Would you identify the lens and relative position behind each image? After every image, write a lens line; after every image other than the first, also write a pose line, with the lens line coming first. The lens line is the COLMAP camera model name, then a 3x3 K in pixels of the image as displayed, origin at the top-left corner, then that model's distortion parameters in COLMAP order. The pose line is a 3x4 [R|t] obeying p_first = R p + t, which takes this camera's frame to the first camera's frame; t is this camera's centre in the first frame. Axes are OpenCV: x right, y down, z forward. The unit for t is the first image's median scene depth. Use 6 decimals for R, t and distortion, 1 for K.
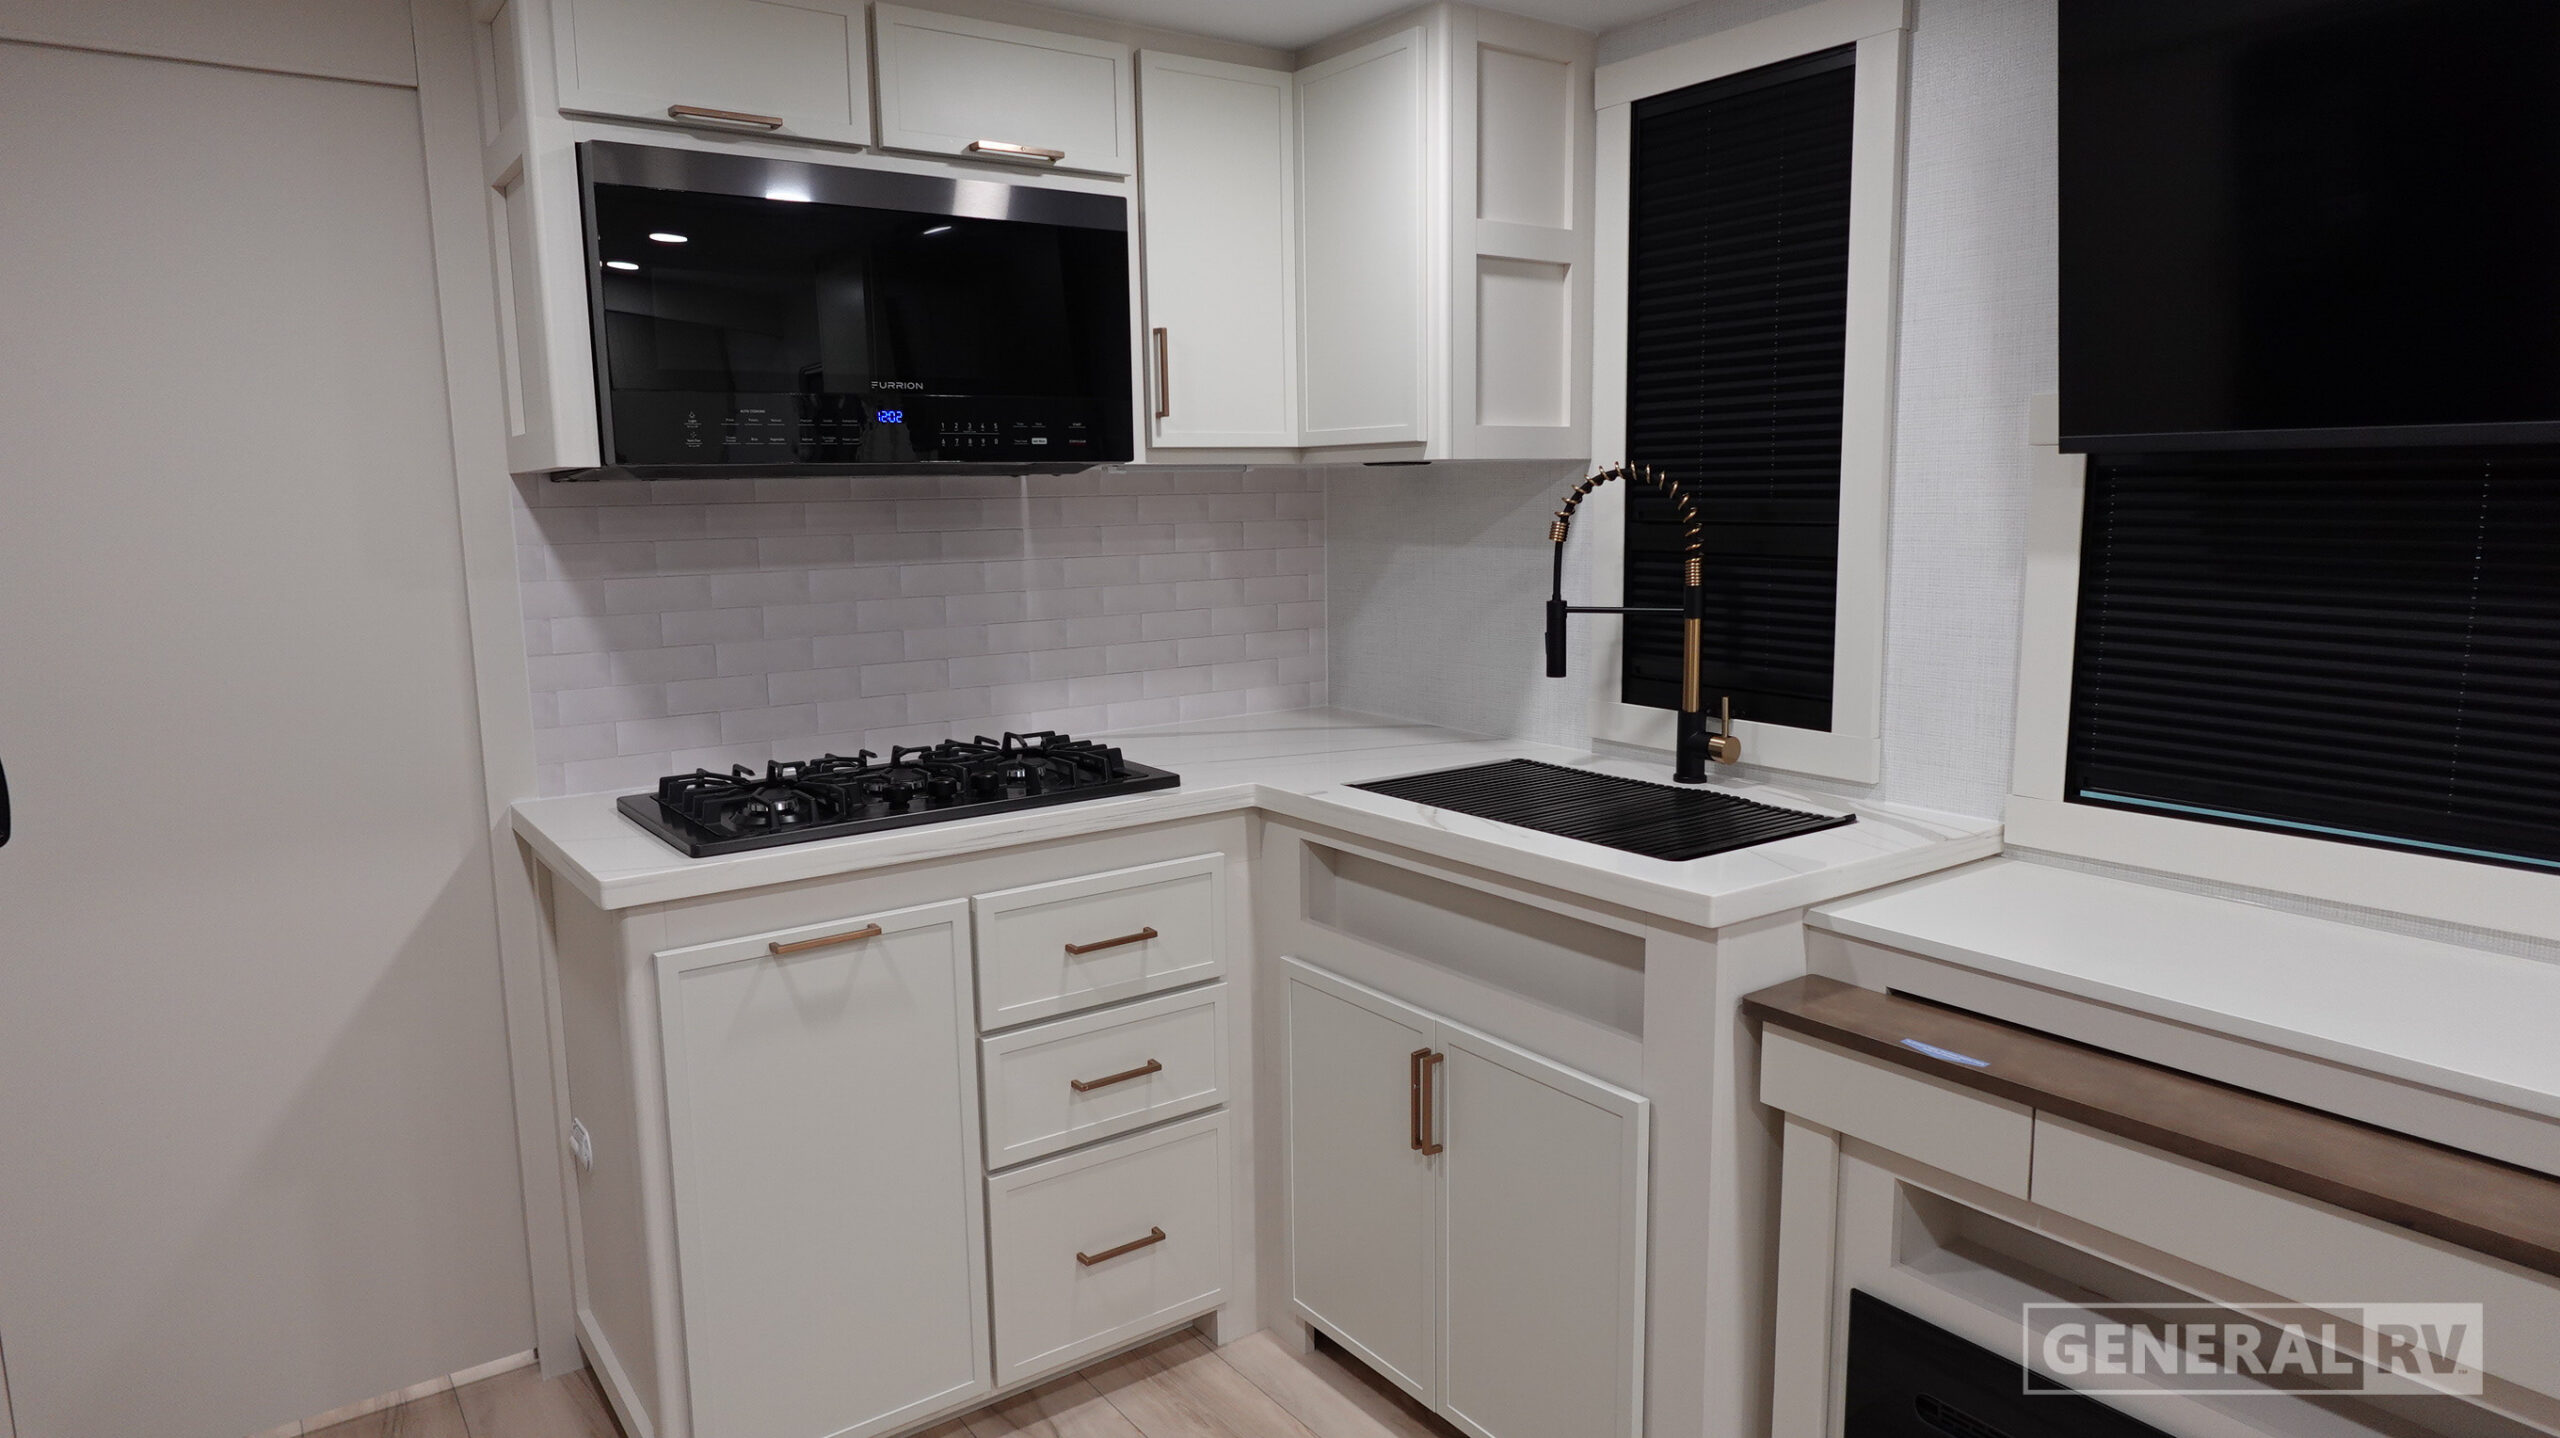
lens RADIAL K [[1542.7, 0, 1280.0], [0, 1542.7, 719.0], [0, 0, 1]] dist [-0.005584, -0.000525]
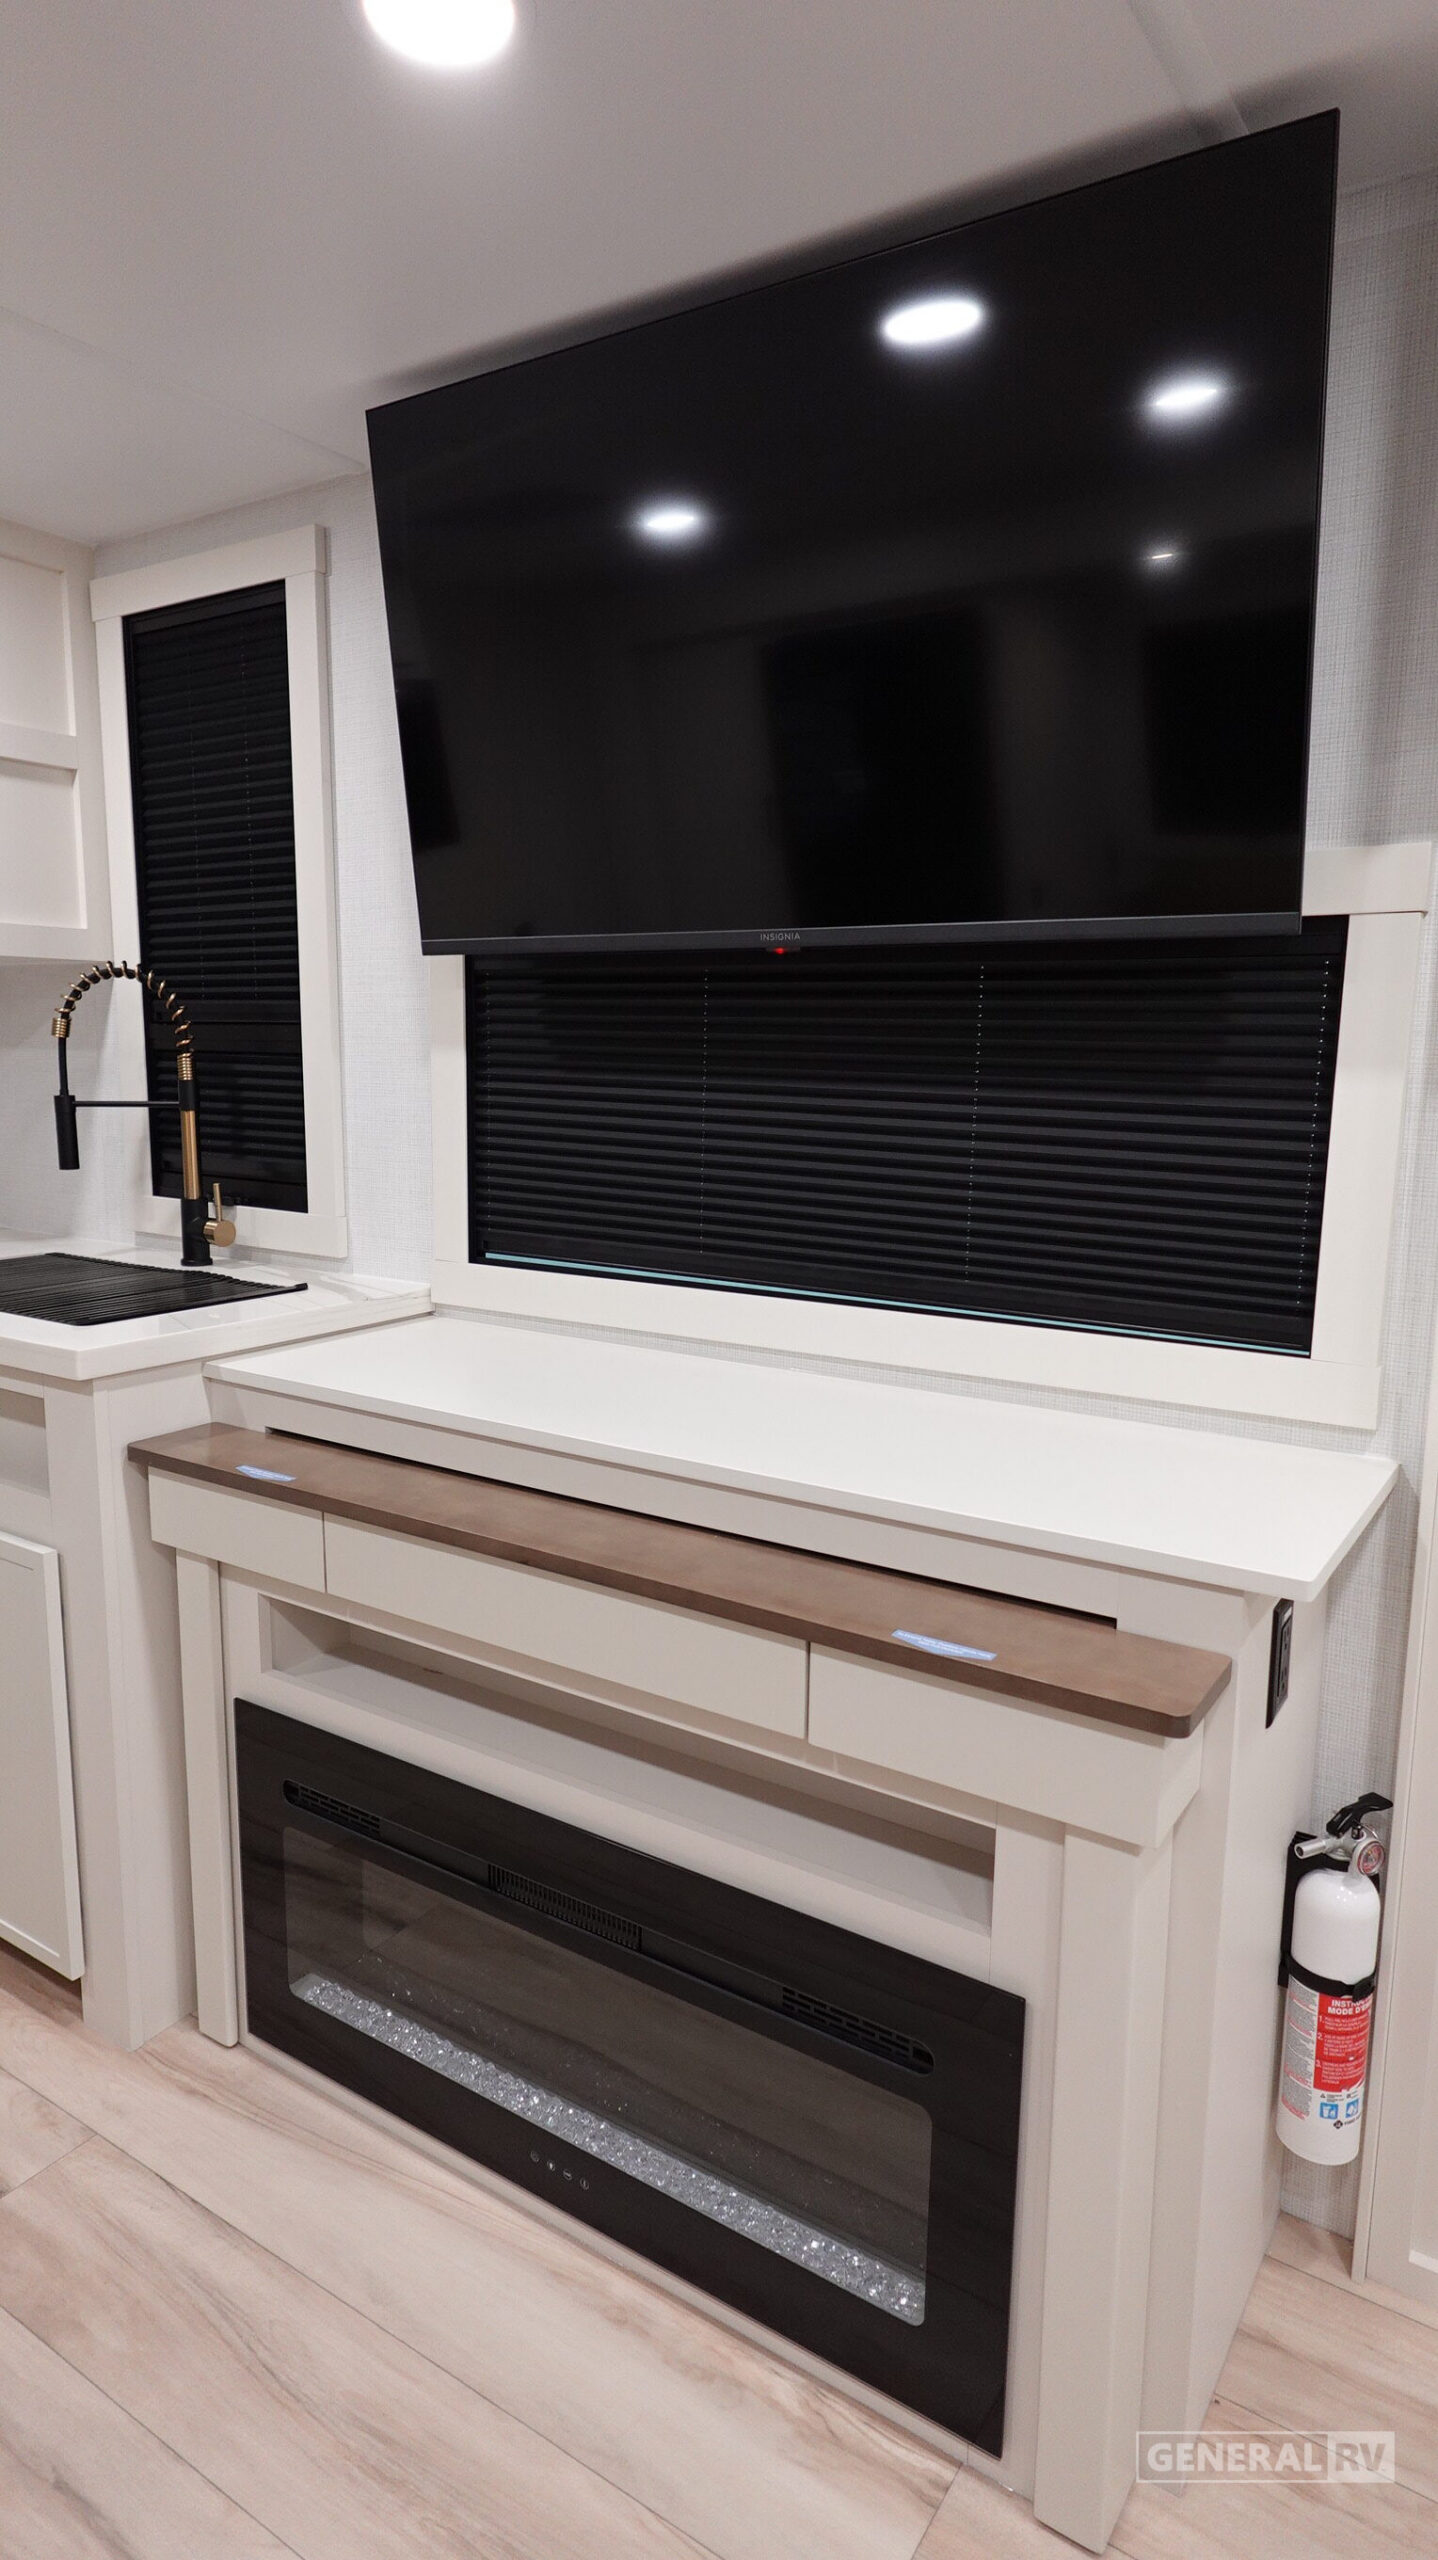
lens RADIAL K [[1497.4, 0, 719.0], [0, 1497.4, 1280.0], [0, 0, 1]] dist [-0.000759, 0.003629]
pose [[0.936292, -0.032594, 0.349707, 0.242712], [0.028514, 0.999452, 0.016809, 0.044113], [-0.350064, -0.005766, 0.936708, -0.097272]]
